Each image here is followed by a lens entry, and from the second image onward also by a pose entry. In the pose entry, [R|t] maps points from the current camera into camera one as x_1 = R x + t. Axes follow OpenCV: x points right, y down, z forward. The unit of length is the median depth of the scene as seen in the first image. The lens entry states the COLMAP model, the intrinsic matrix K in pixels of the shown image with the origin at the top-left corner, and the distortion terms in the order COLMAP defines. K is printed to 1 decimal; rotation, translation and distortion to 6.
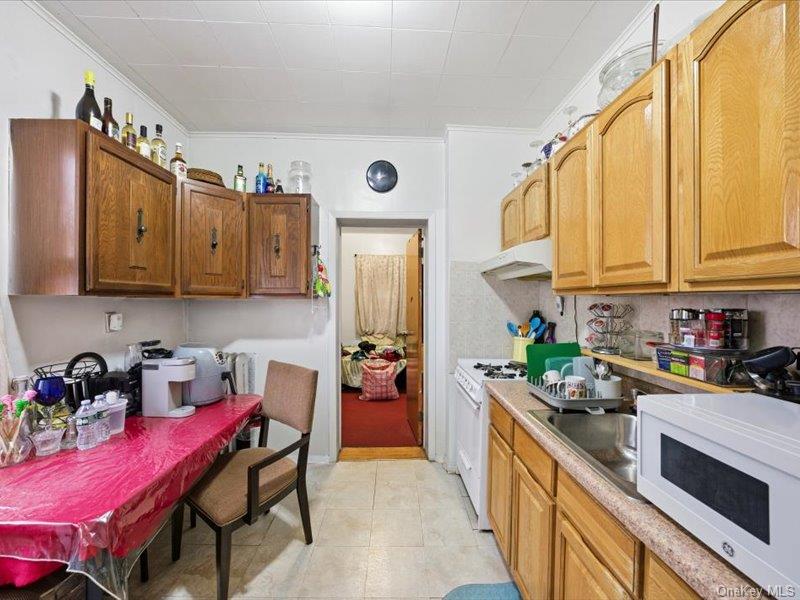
lens RADIAL K [[323.6, 0, 400.0], [0, 323.6, 300.0], [0, 0, 1]] dist [-0.022534, 0.000081]
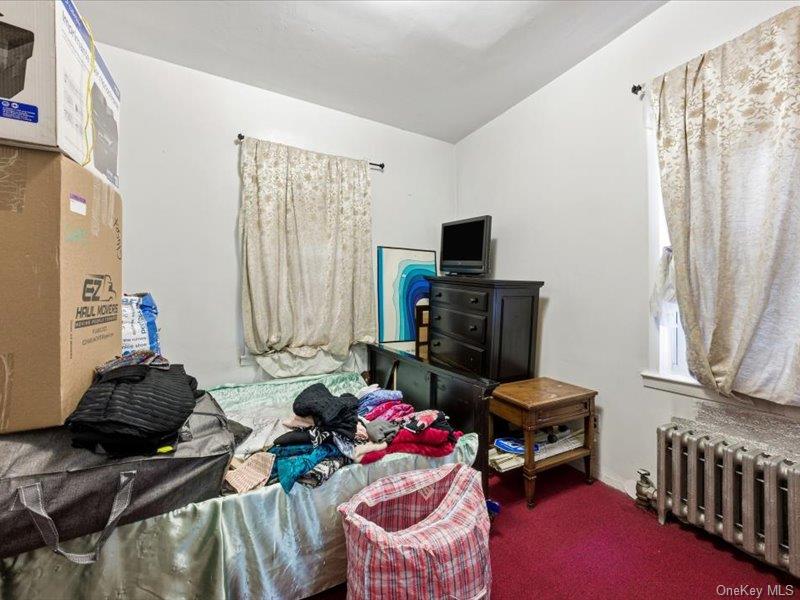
lens RADIAL K [[323.6, 0, 400.0], [0, 323.6, 300.0], [0, 0, 1]] dist [-0.022534, 0.000081]
pose [[0.901225, -0.002499, 0.433343, -0.170520], [-0.003759, 0.999901, 0.013582, 0.053647], [-0.433334, -0.013869, 0.901127, 0.762282]]
